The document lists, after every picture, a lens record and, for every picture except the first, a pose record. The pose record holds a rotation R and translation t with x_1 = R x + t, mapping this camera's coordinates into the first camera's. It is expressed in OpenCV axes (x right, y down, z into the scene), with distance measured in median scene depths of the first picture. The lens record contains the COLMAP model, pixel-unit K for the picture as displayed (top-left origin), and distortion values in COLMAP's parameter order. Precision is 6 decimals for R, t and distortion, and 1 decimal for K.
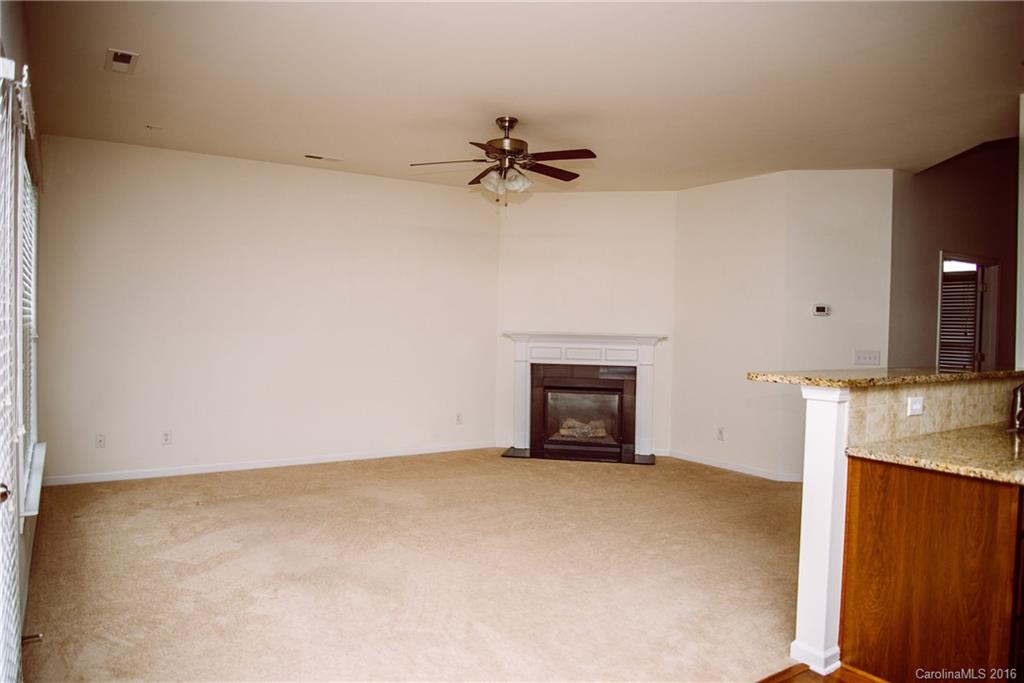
lens RADIAL K [[686.1, 0, 496.8], [0, 686.1, 347.5], [0, 0, 1]] dist [-0.056882, 0.005242]
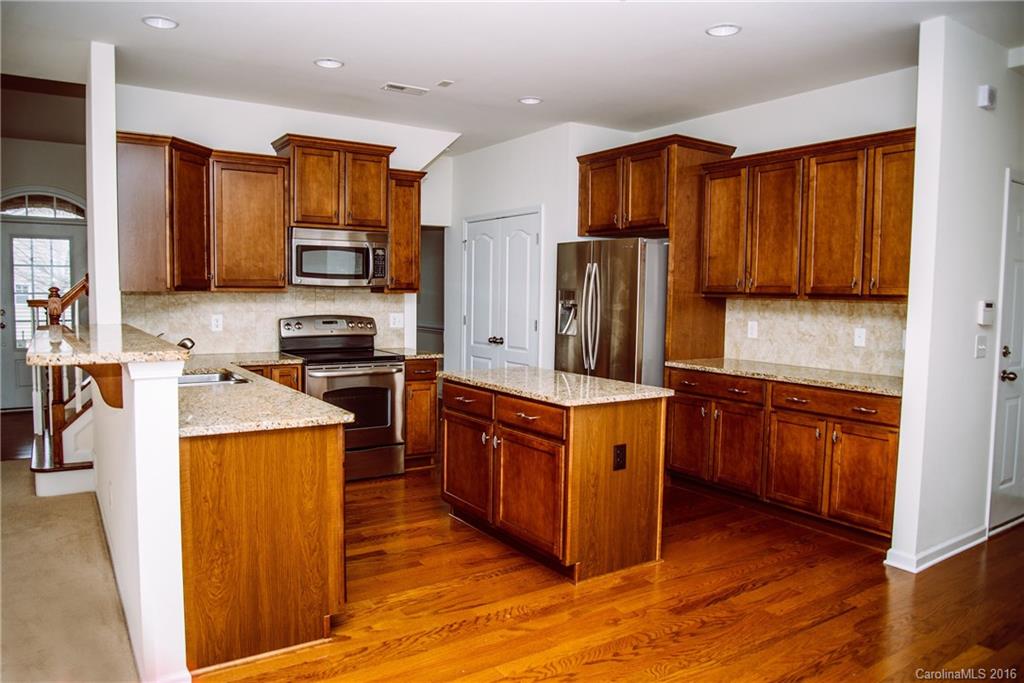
lens RADIAL K [[691.6, 0, 508.4], [0, 691.6, 342.3], [0, 0, 1]] dist [-0.065062, 0.003995]
pose [[-0.016464, -0.085481, 0.996204, -0.116699], [0.017256, 0.996166, 0.085763, -0.009421], [-0.999716, 0.018602, -0.014926, 0.209175]]
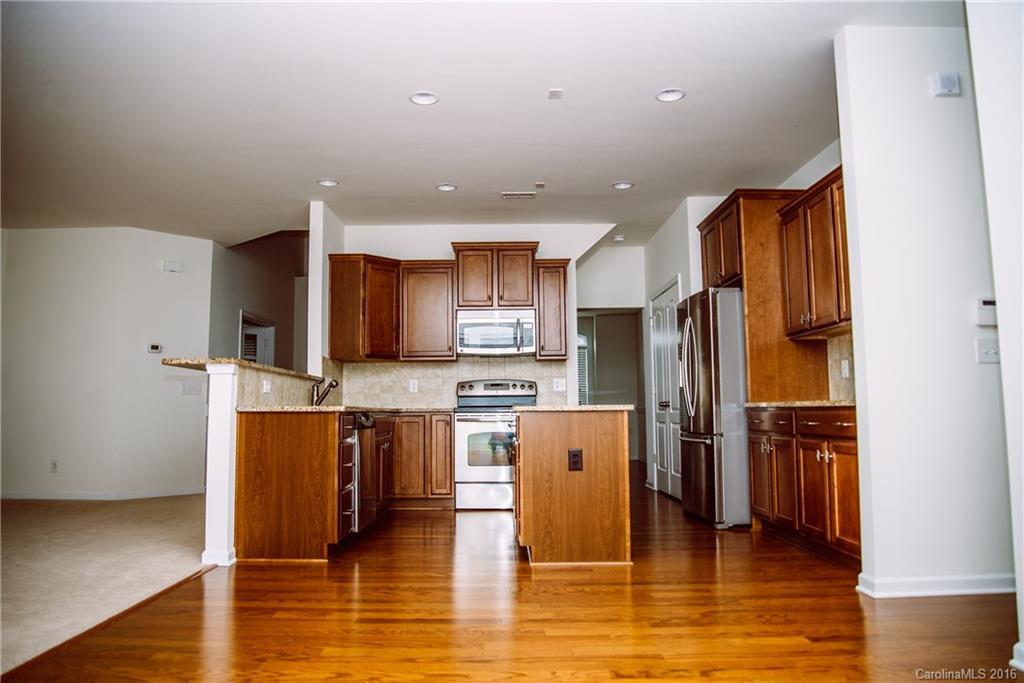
lens RADIAL K [[691.6, 0, 508.5], [0, 691.6, 343.4], [0, 0, 1]] dist [-0.065062, 0.003995]
pose [[0.527000, 0.062822, 0.847540, -0.156992], [0.043962, 0.993914, -0.101007, 0.066433], [-0.848728, 0.090491, 0.521030, -0.104660]]
